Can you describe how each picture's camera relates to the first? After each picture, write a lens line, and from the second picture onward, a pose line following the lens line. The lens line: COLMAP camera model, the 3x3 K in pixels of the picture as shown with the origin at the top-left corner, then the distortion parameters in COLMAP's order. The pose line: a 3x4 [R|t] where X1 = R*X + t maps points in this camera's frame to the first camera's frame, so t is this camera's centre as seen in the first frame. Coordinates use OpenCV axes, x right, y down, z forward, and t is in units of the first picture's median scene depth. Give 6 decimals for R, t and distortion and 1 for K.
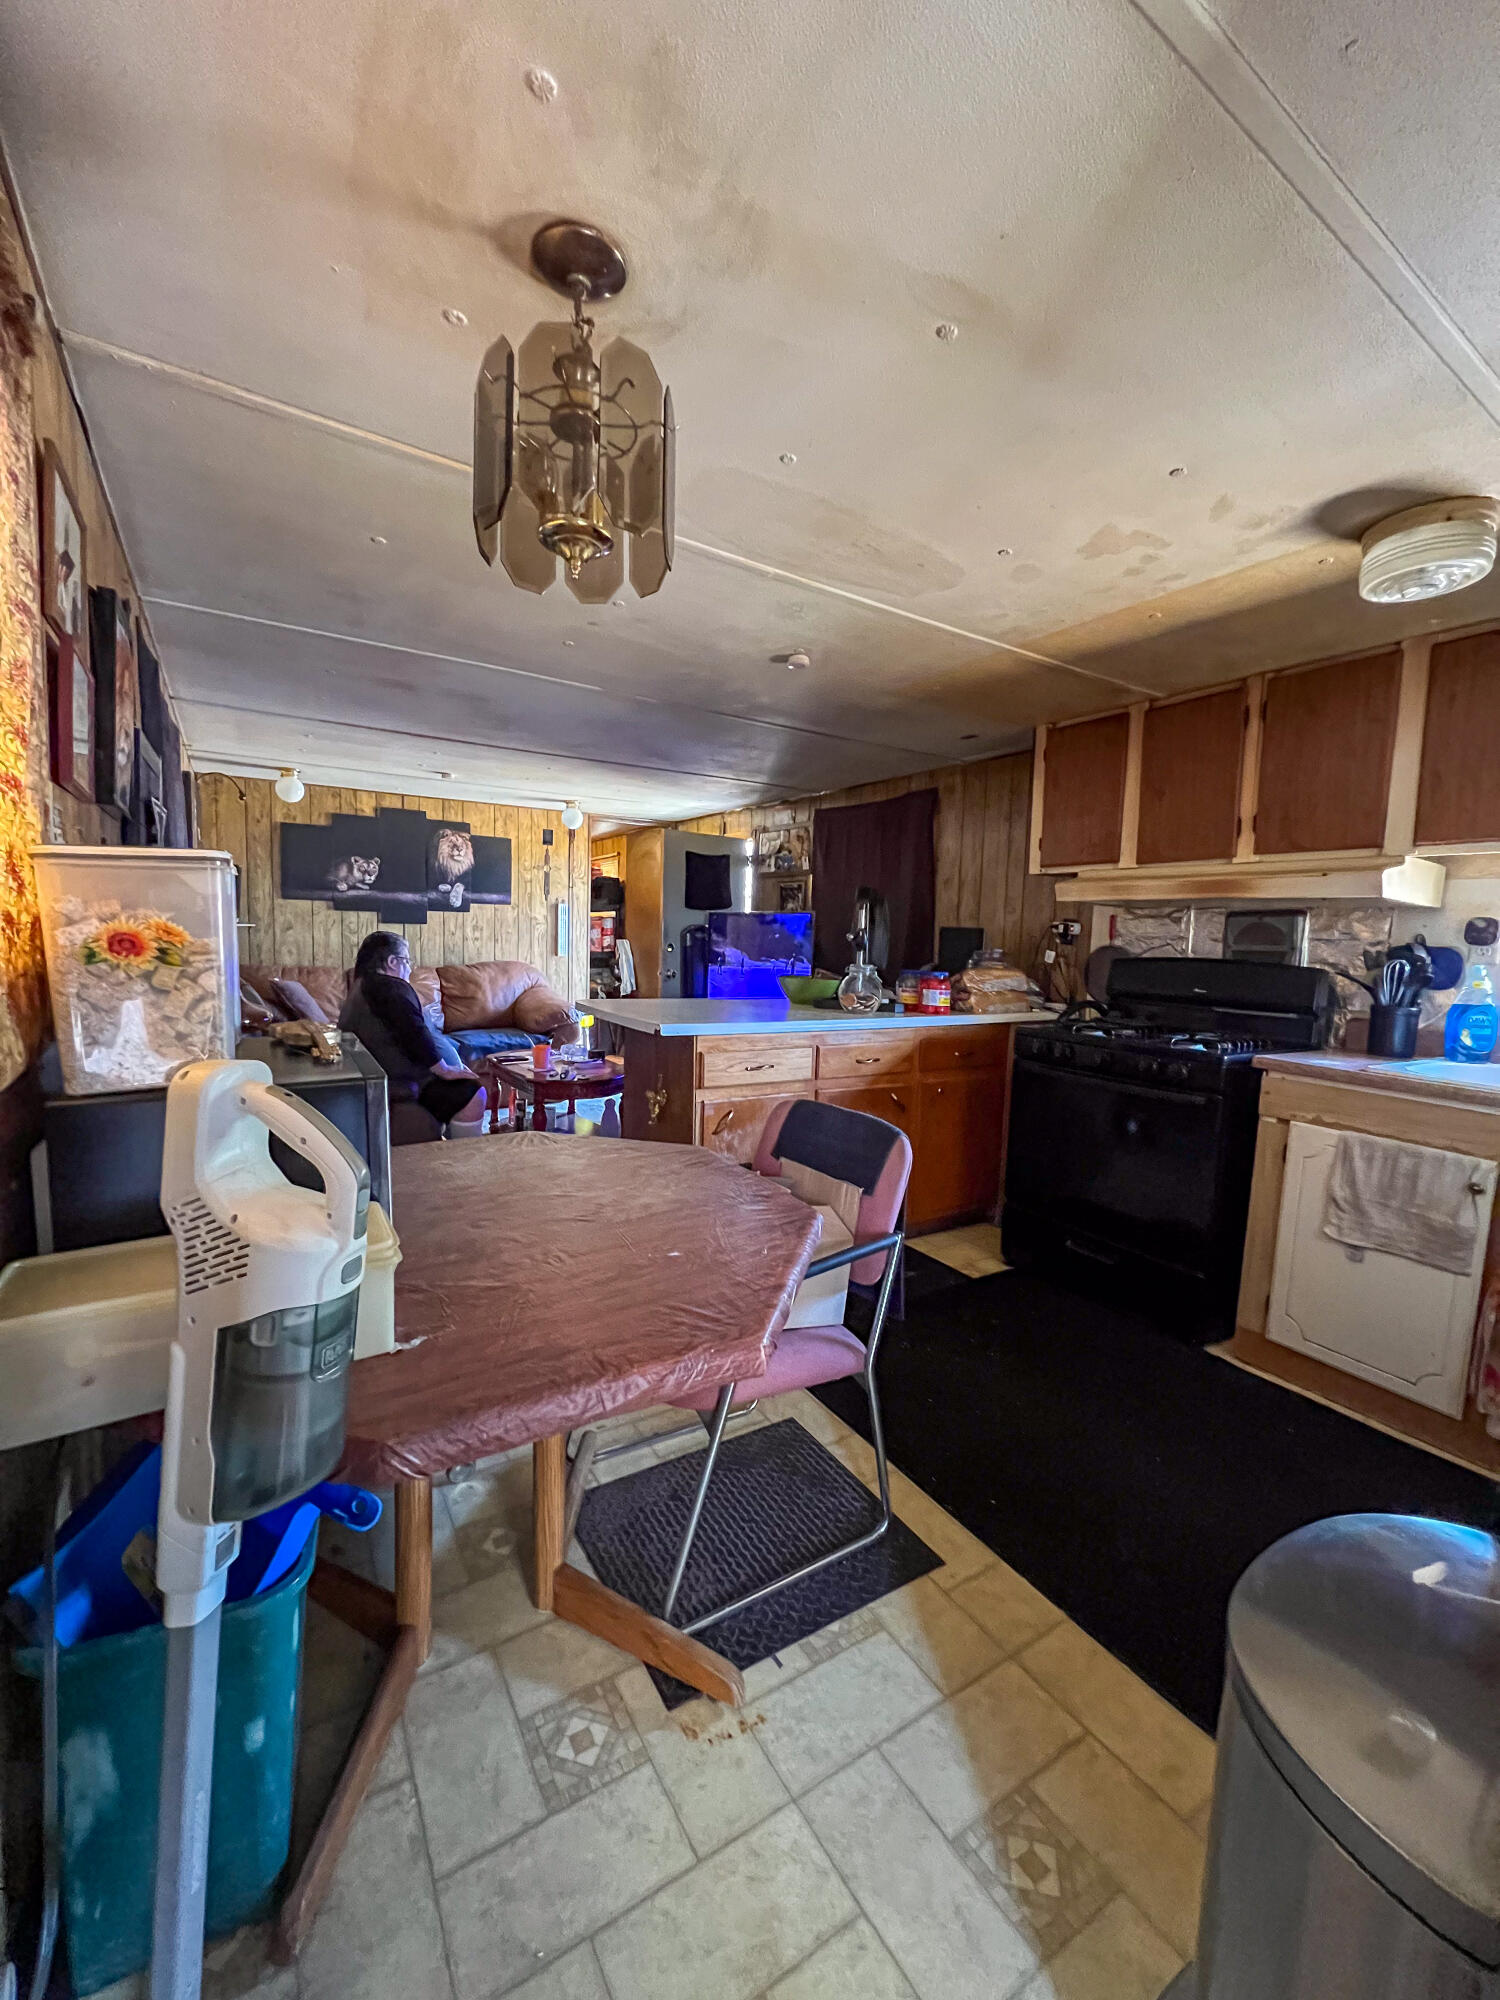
lens RADIAL K [[796.1, 0, 748.6], [0, 796.1, 1002.0], [0, 0, 1]] dist [-0.001577, 0.000238]
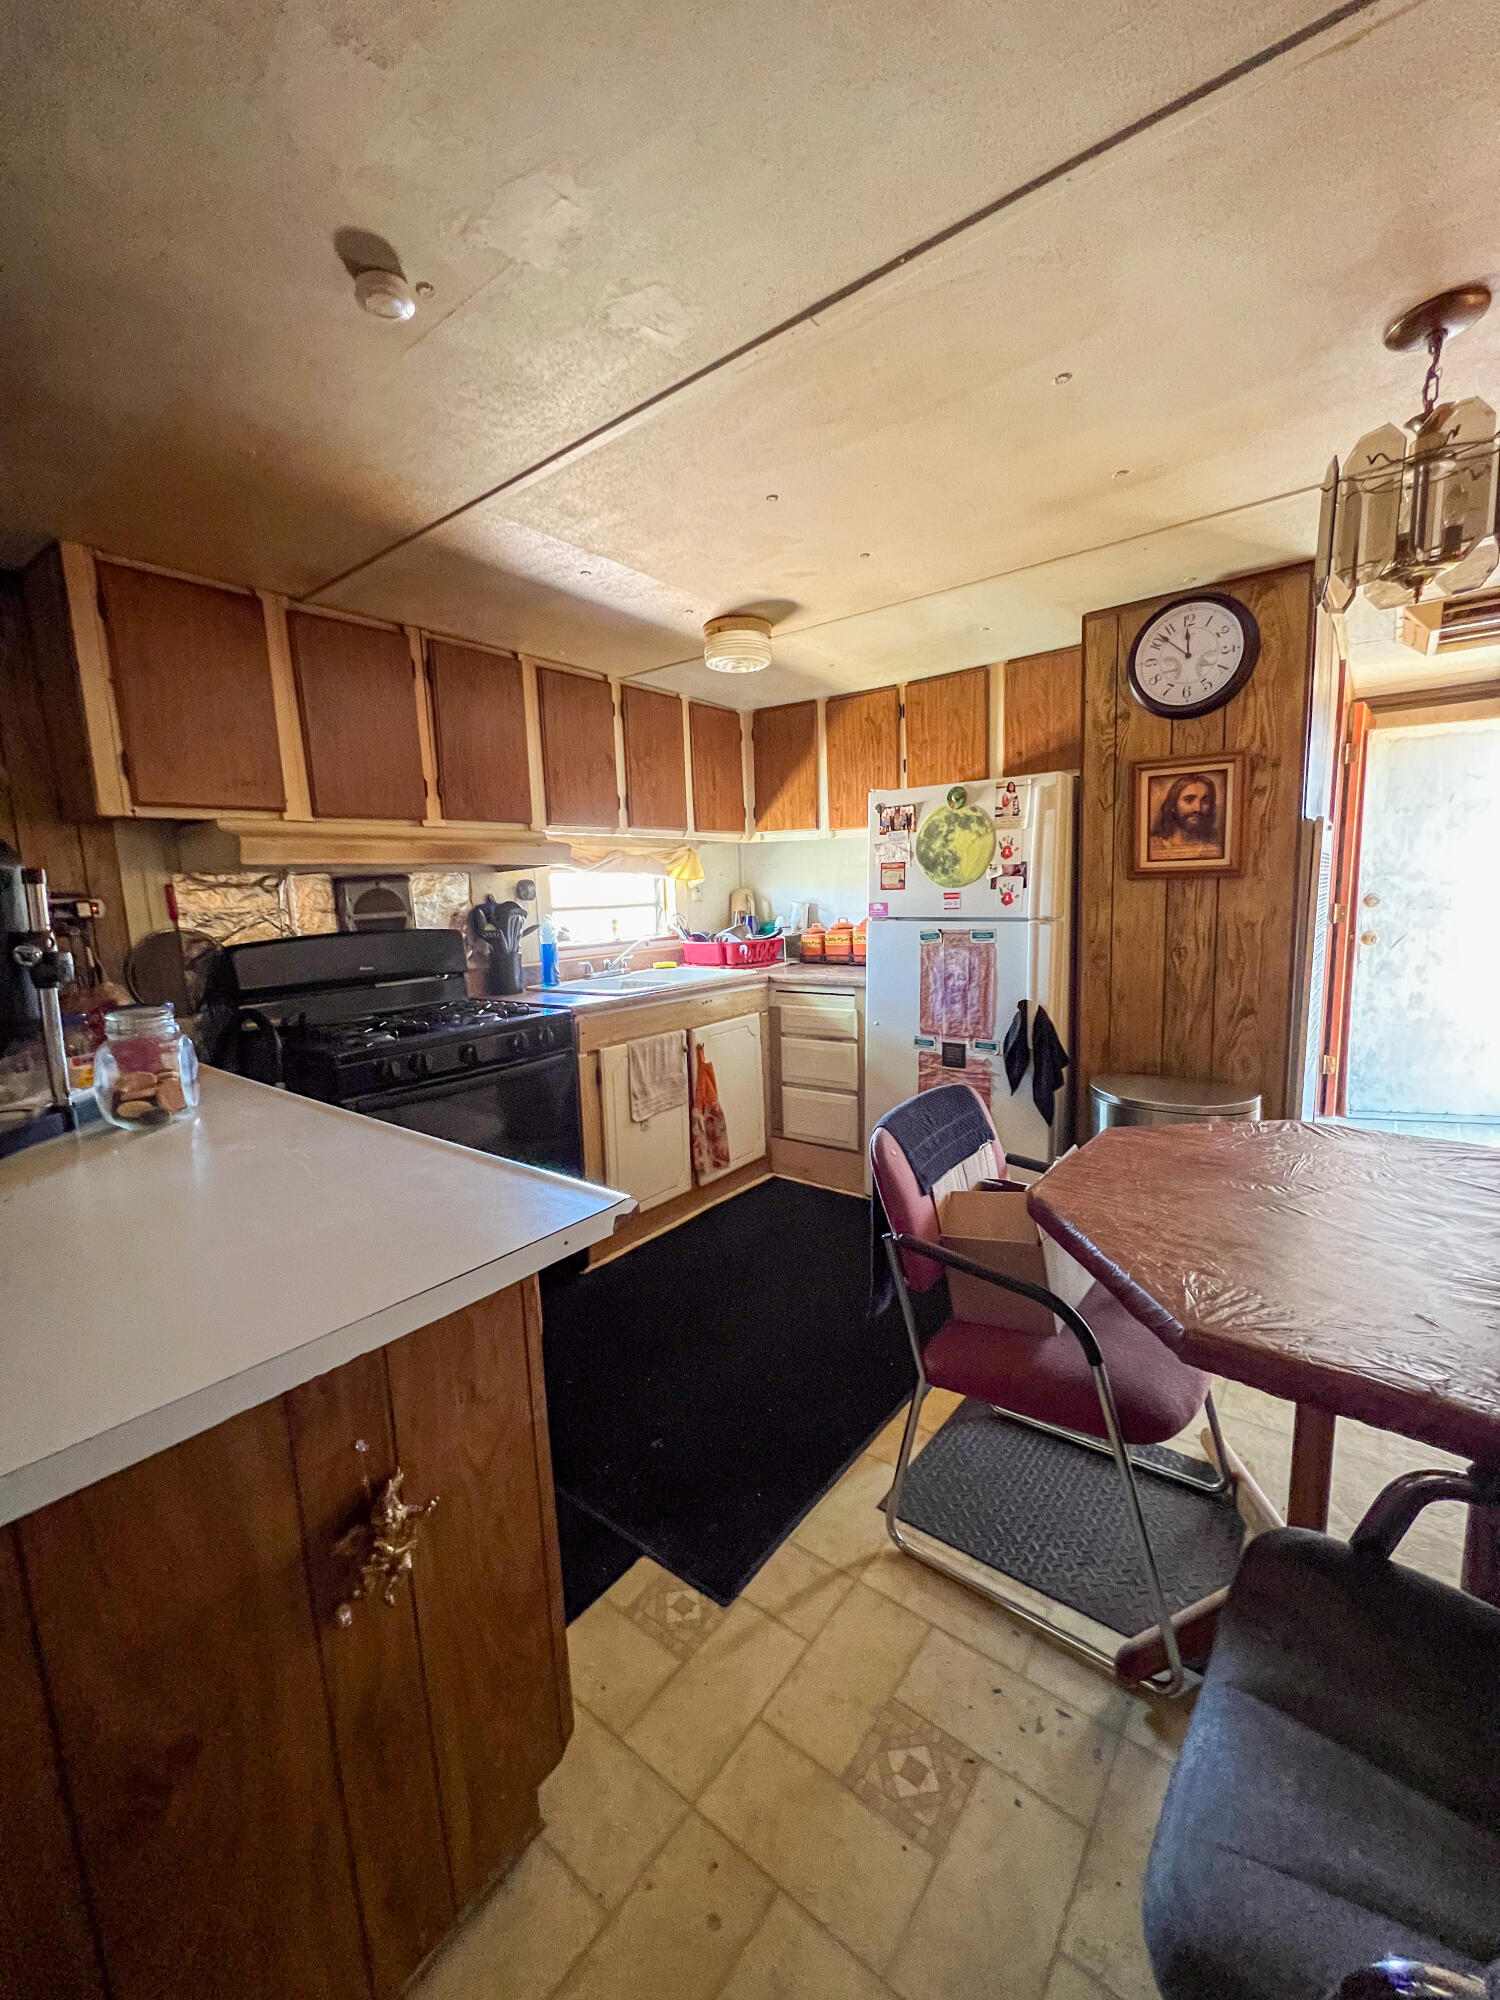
lens RADIAL K [[796.1, 0, 747.5], [0, 796.1, 1004.5], [0, 0, 1]] dist [-0.001577, 0.000238]
pose [[-0.329565, -0.159004, 0.930647, -0.224263], [0.107758, 0.972940, 0.204390, -0.061694], [-0.937963, 0.167645, -0.303513, 0.493408]]
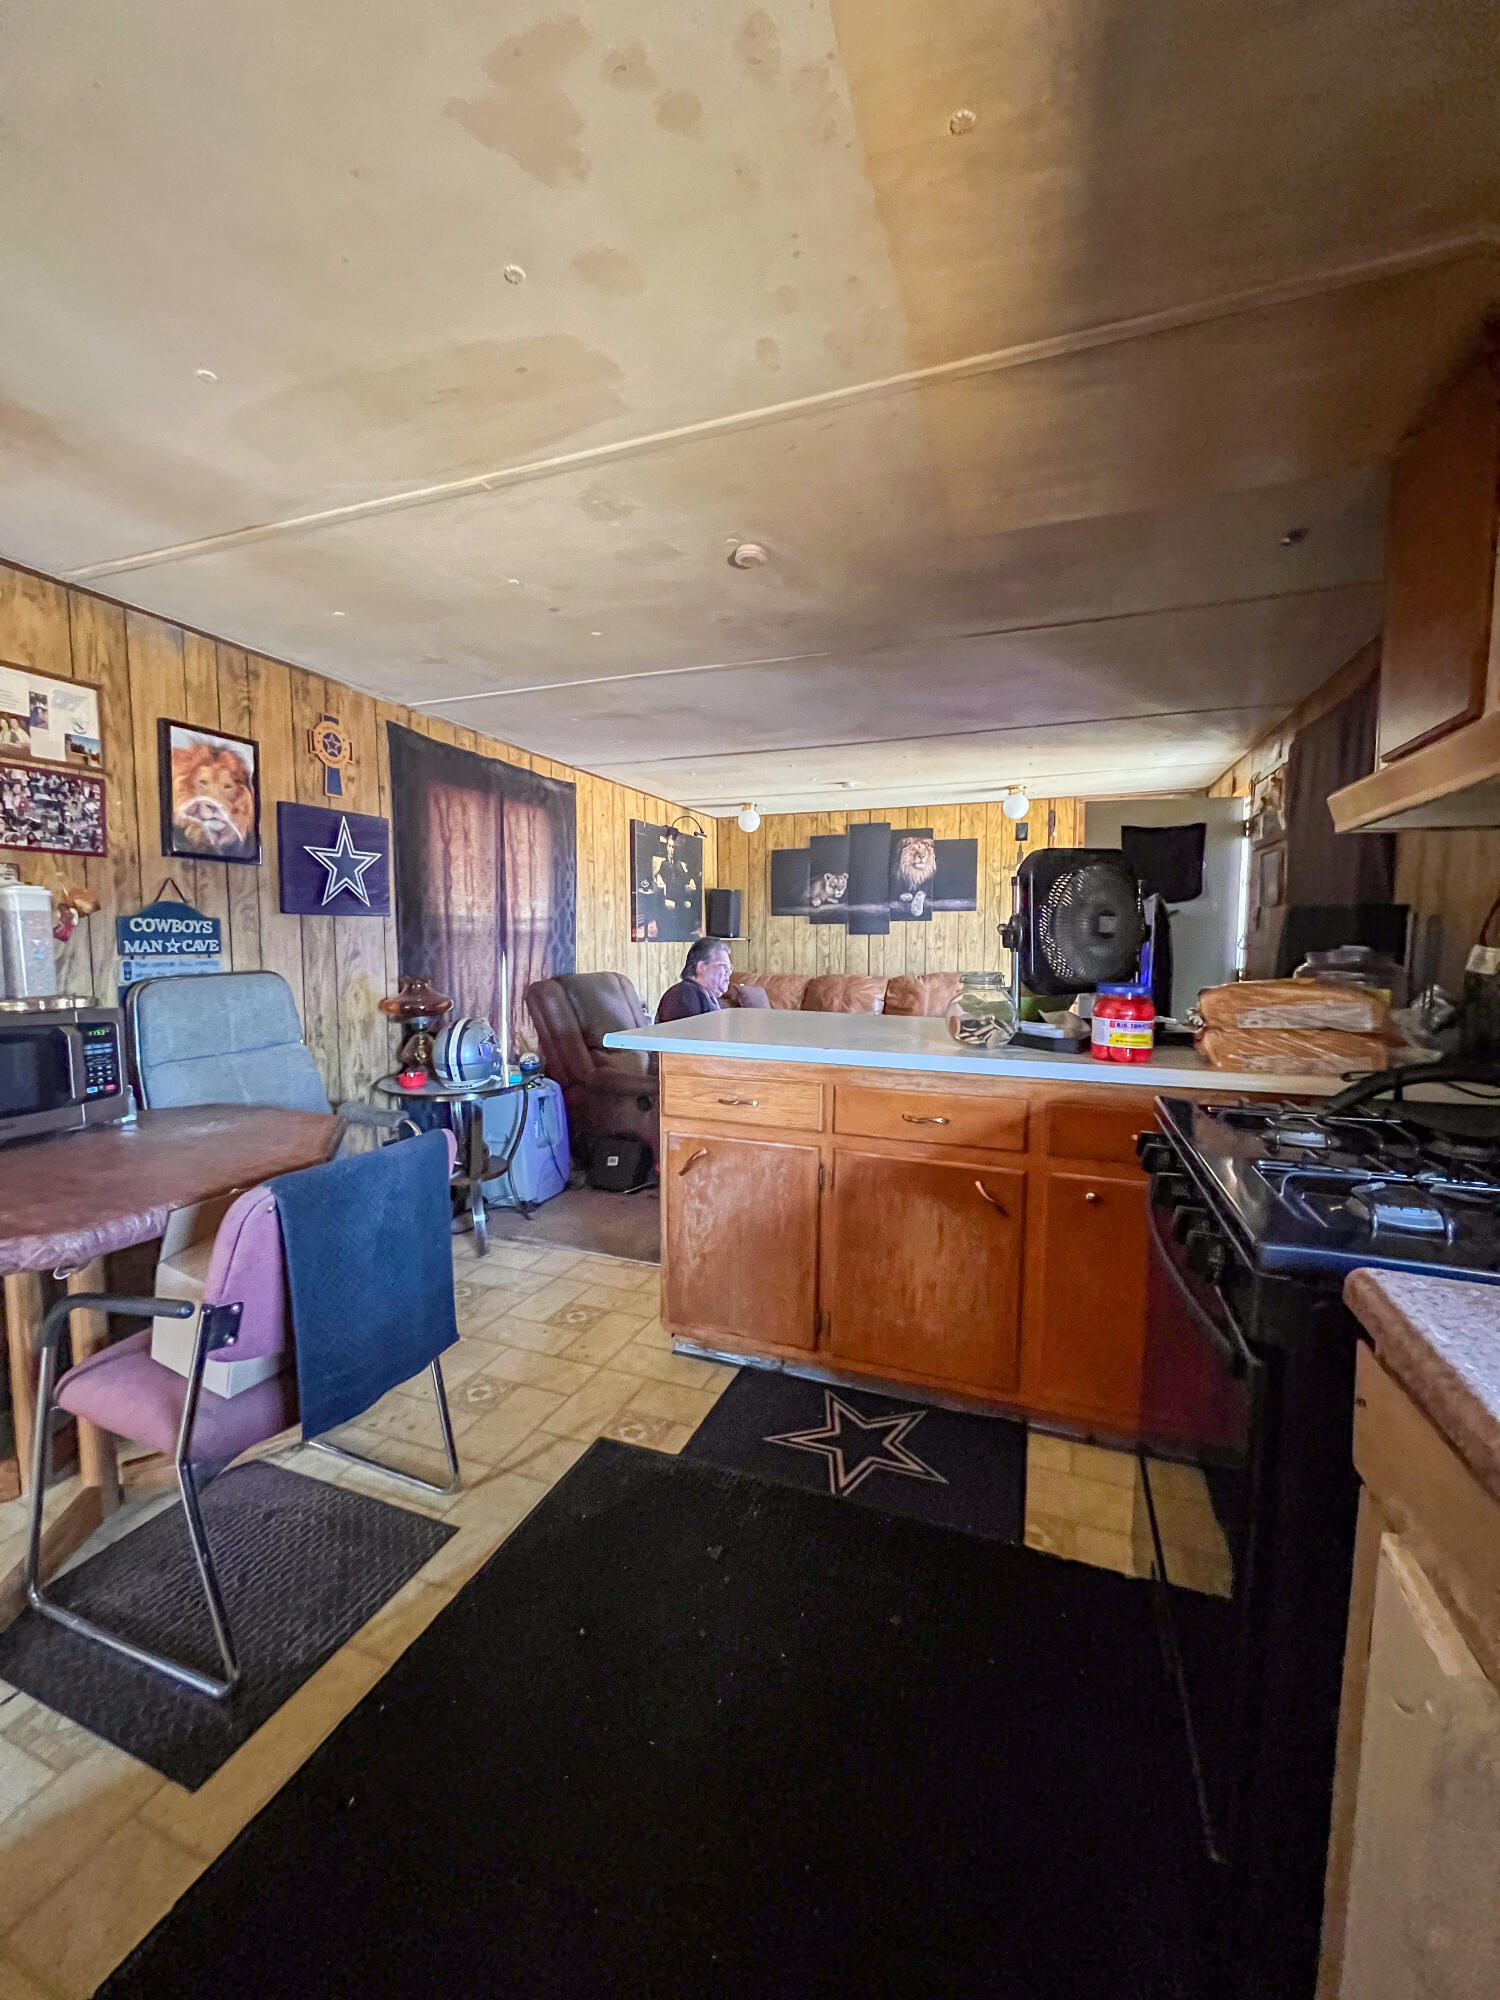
lens RADIAL K [[796.1, 0, 751.2], [0, 796.1, 1004.1], [0, 0, 1]] dist [-0.001577, 0.000238]
pose [[0.606299, 0.039352, -0.794263, 0.320470], [-0.053130, 0.998548, 0.008916, -0.010025], [0.793460, 0.036793, 0.607509, 0.275304]]
